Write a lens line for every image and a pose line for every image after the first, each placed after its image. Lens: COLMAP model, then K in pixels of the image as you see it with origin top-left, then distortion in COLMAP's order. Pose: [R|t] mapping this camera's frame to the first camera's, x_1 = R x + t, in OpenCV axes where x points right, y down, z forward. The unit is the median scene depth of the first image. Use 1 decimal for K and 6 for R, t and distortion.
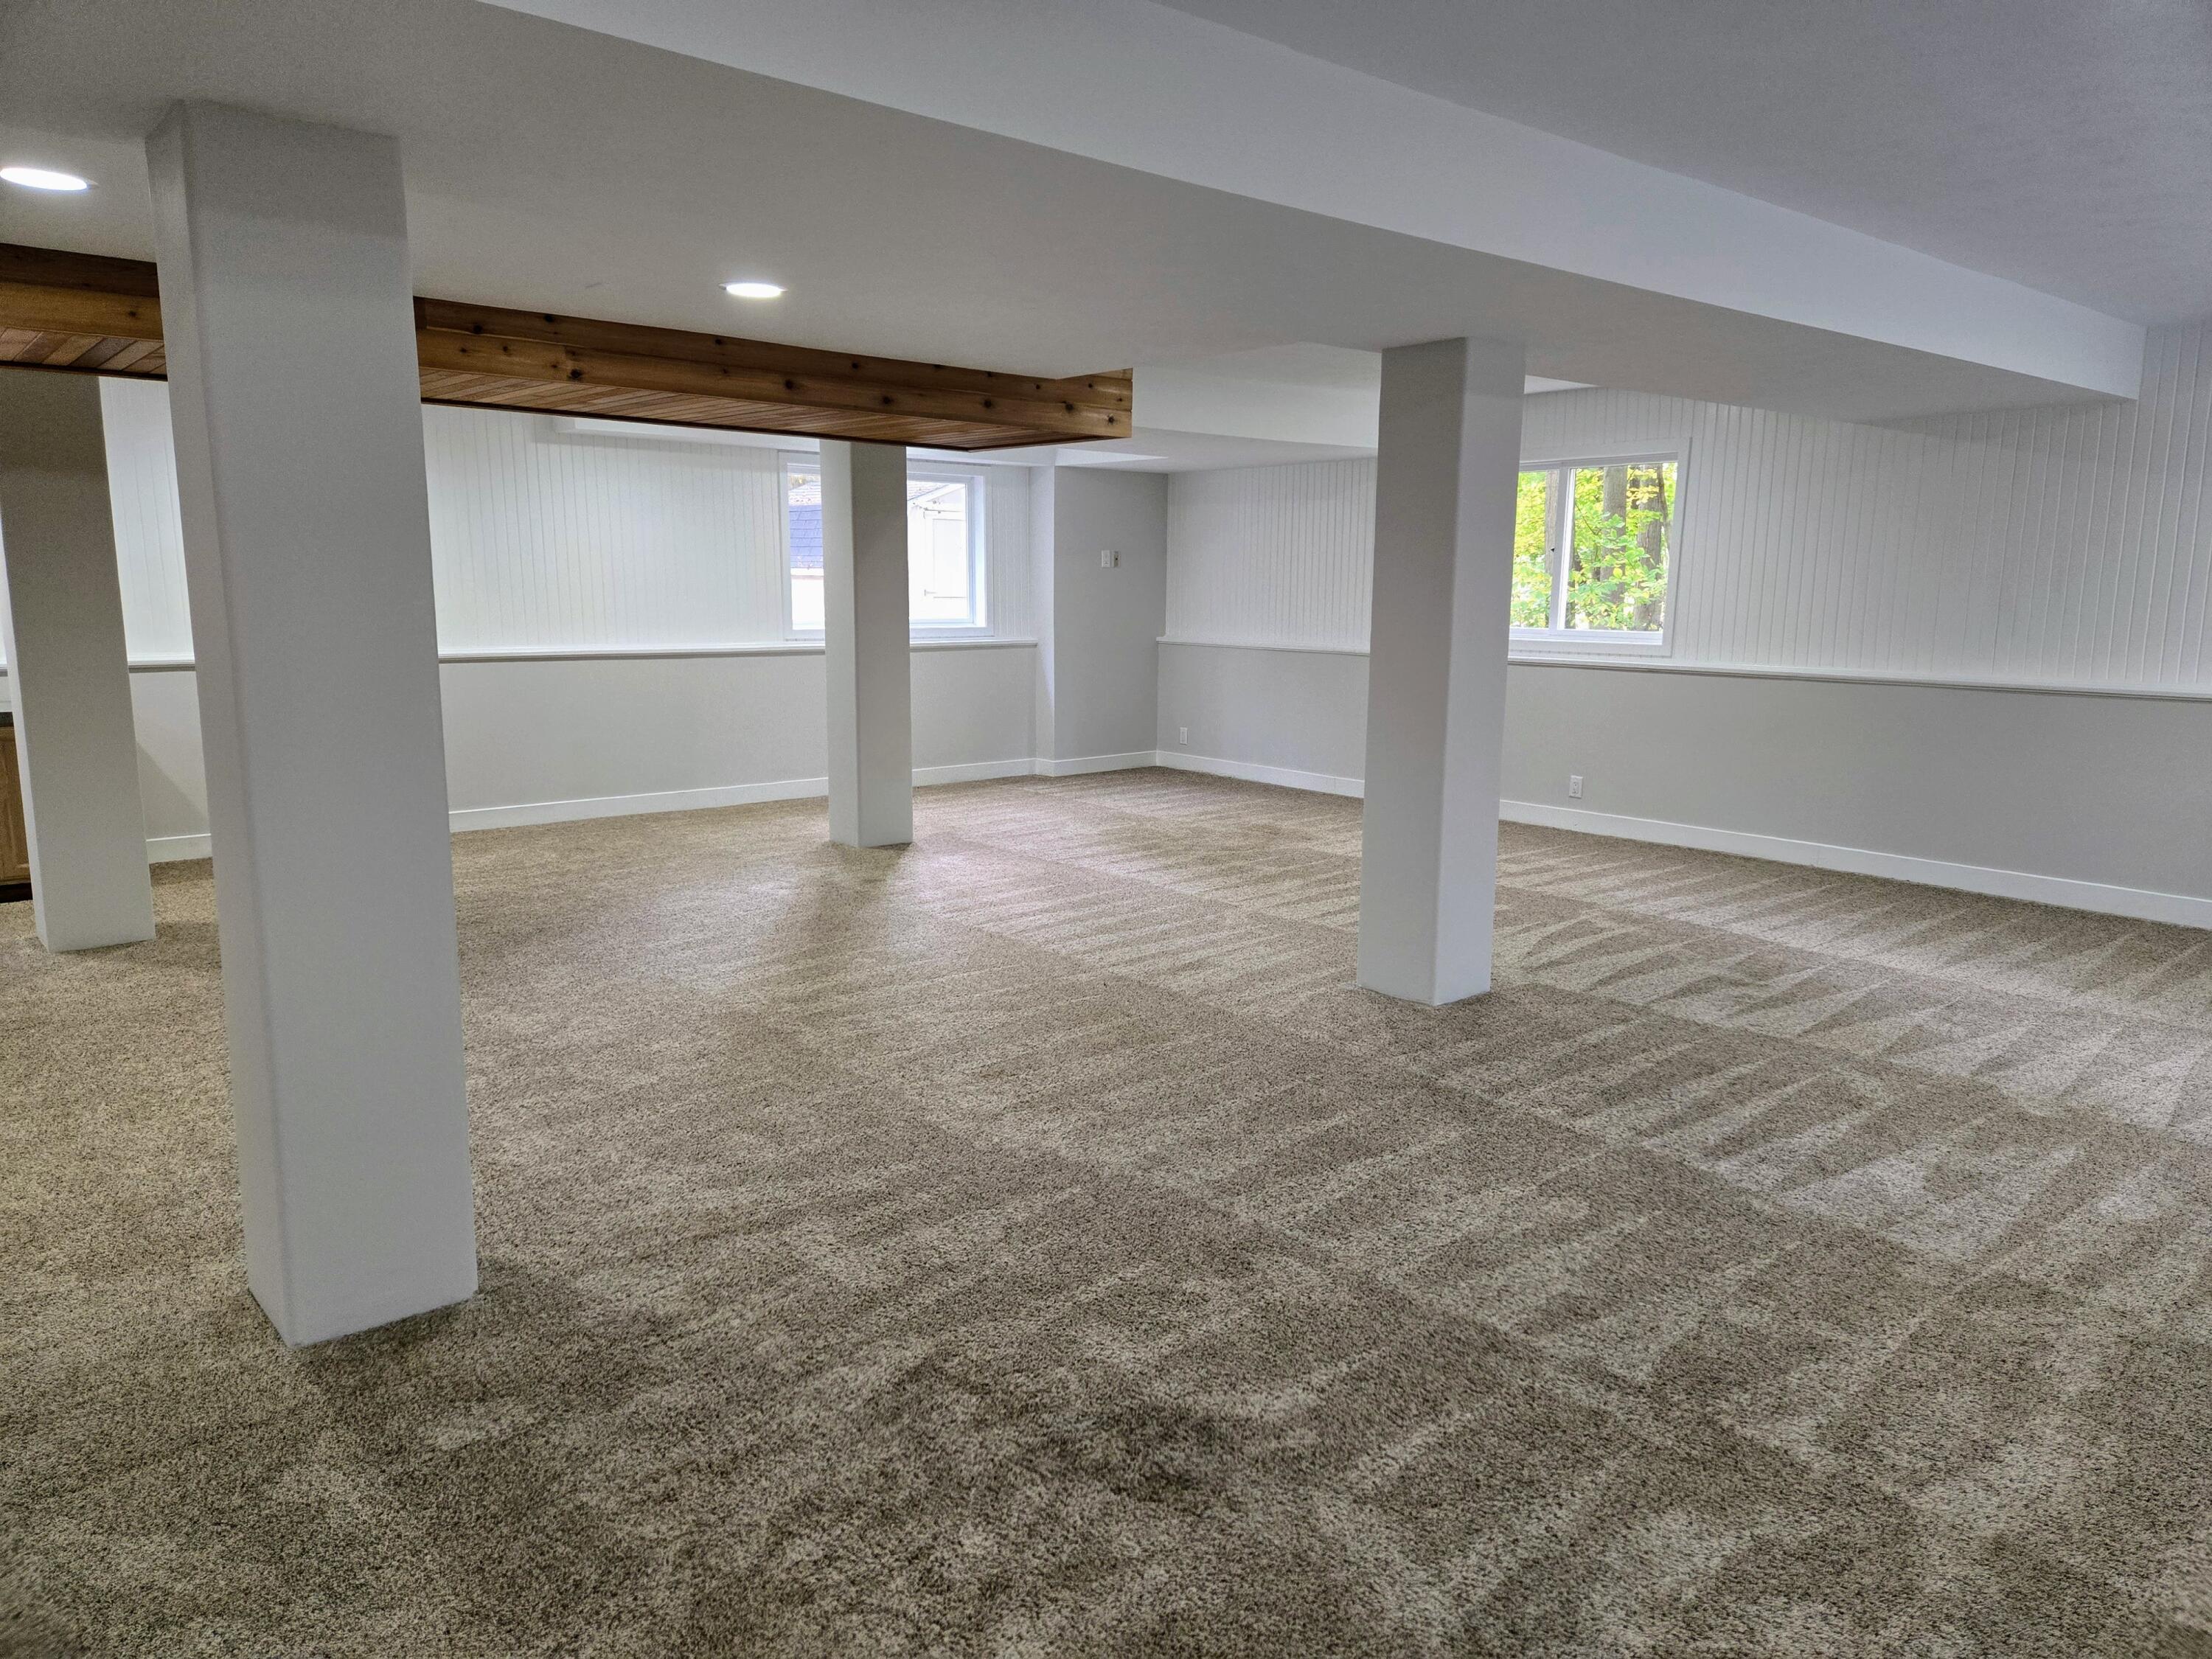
lens RADIAL K [[1471.8, 0, 1103.6], [0, 1471.8, 832.6], [0, 0, 1]] dist [0.095174, -0.073516]
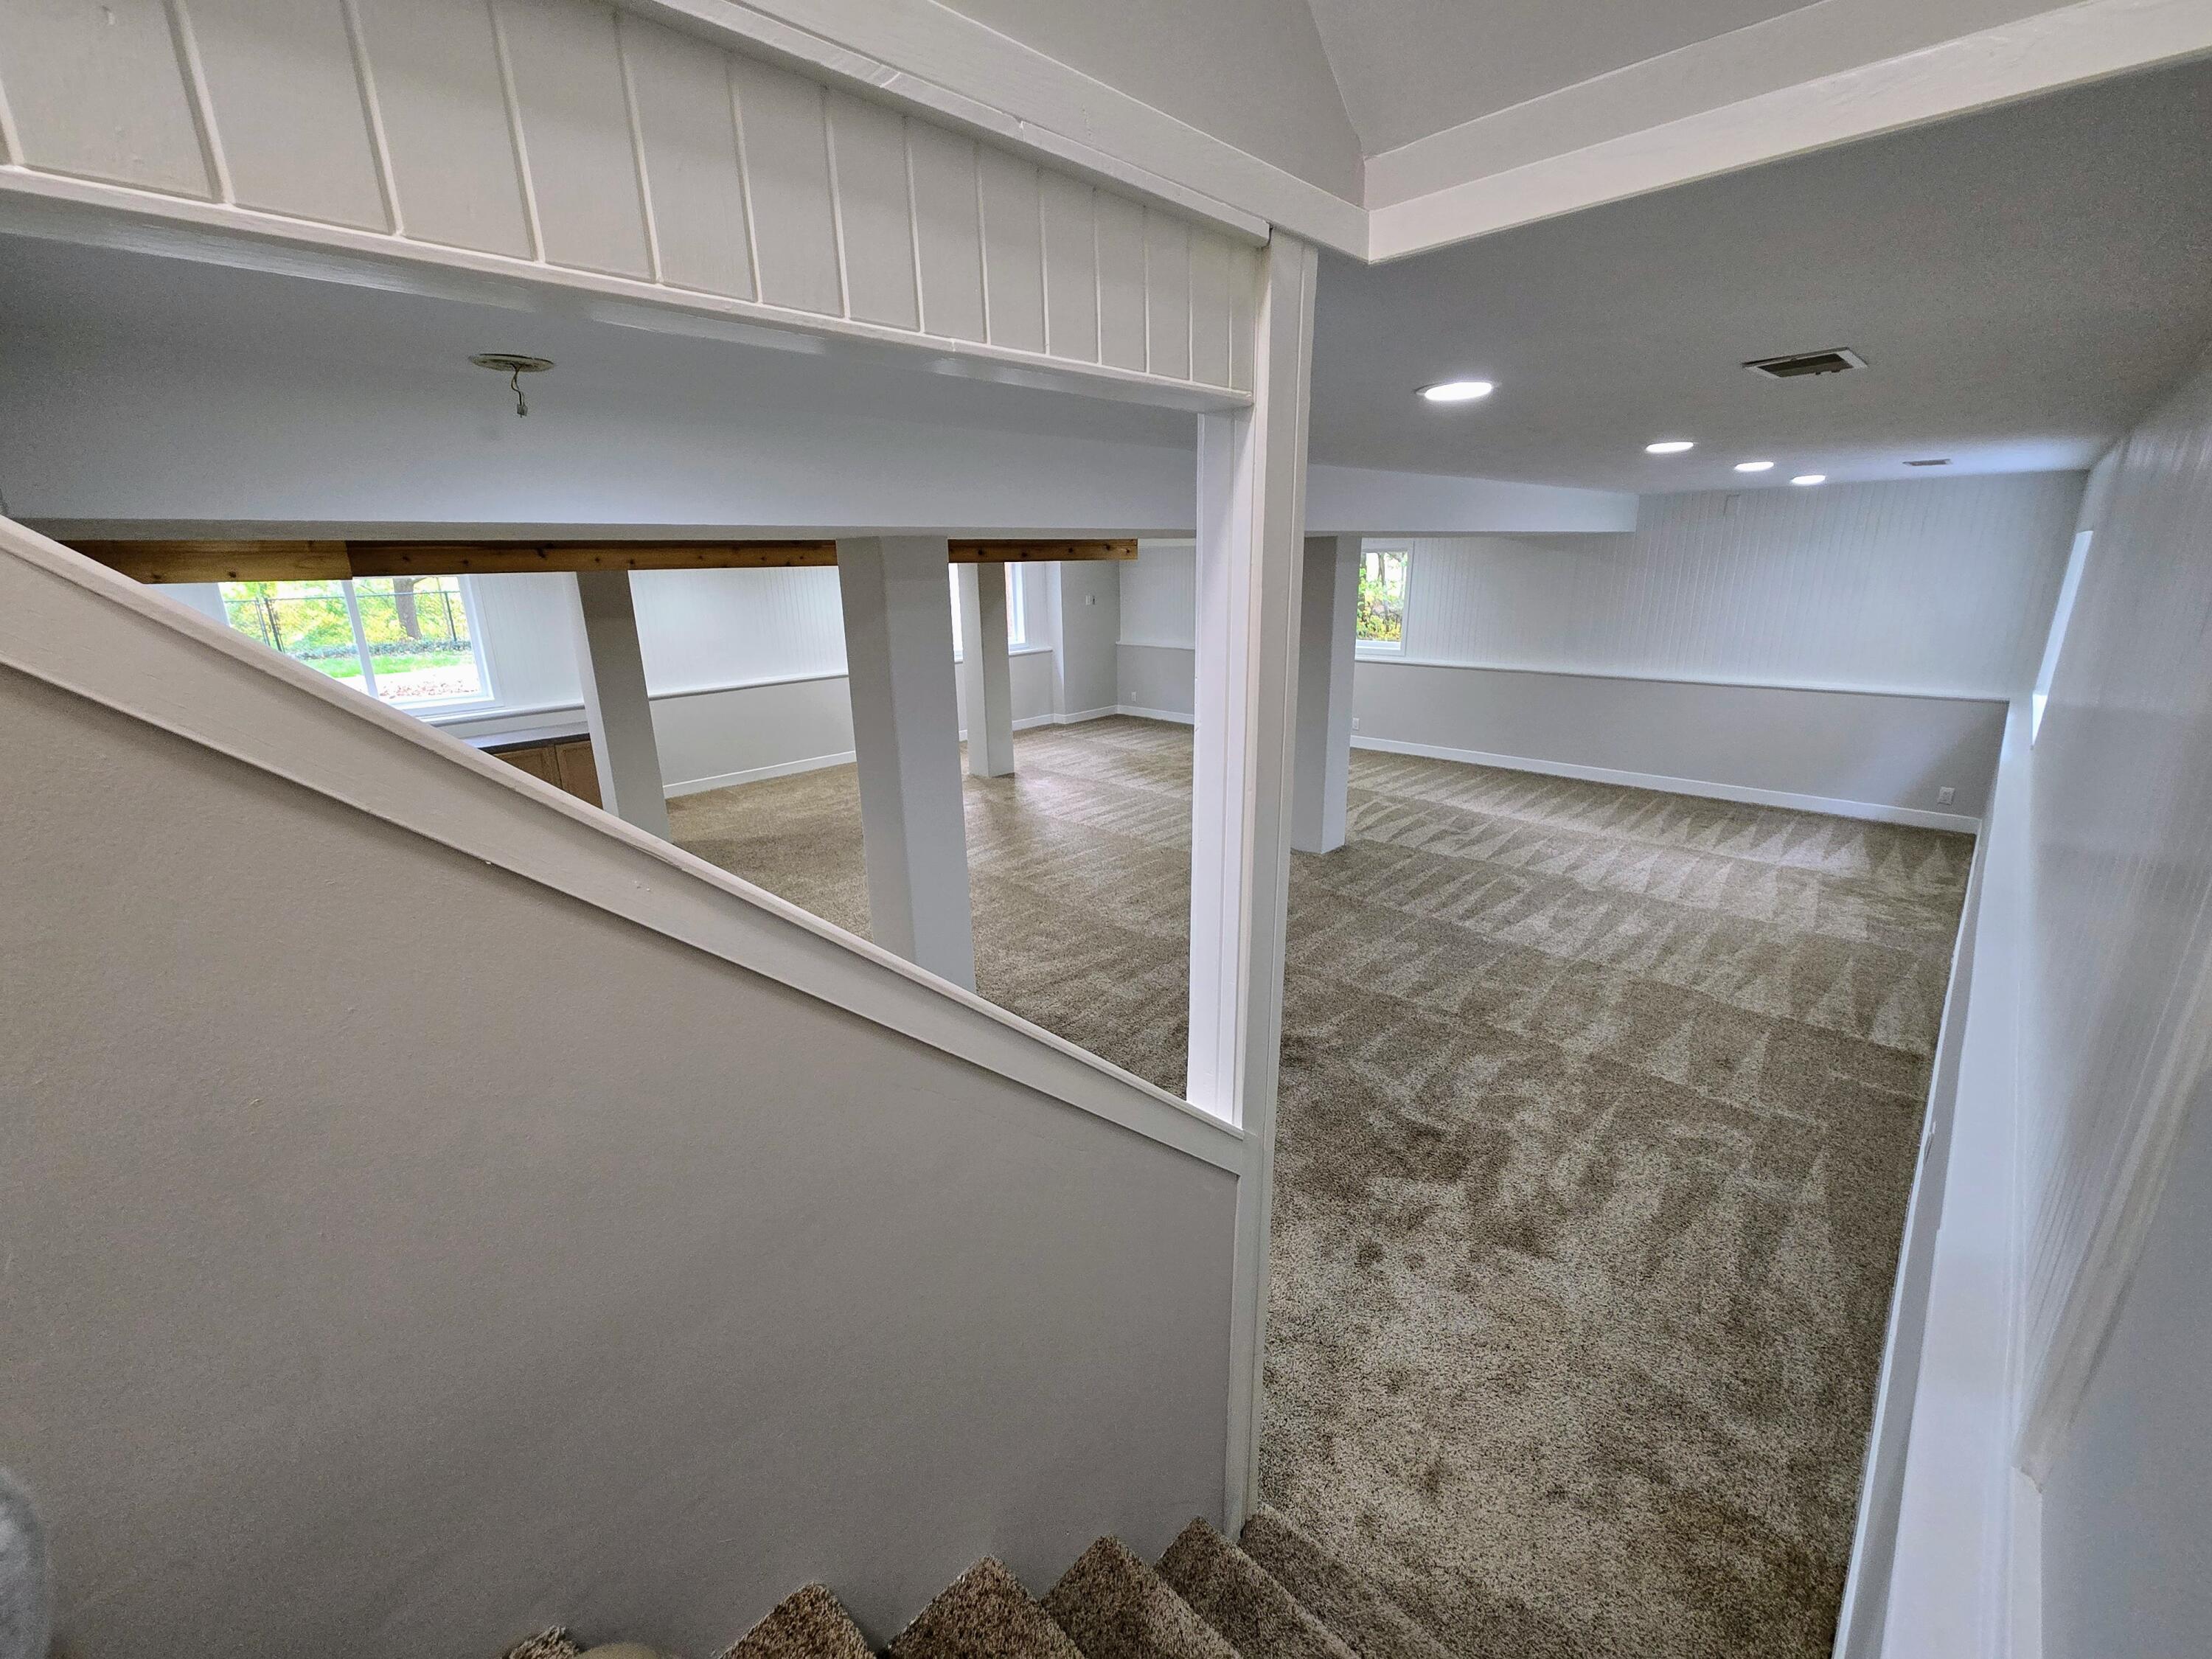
lens RADIAL K [[911.5, 0, 1096.7], [0, 911.5, 822.1], [0, 0, 1]] dist [0.003074, 0.000636]
pose [[0.995480, -0.051934, 0.079518, -0.235206], [0.043208, 0.993236, 0.107775, -0.098360], [-0.084577, -0.103852, 0.990990, -0.298669]]
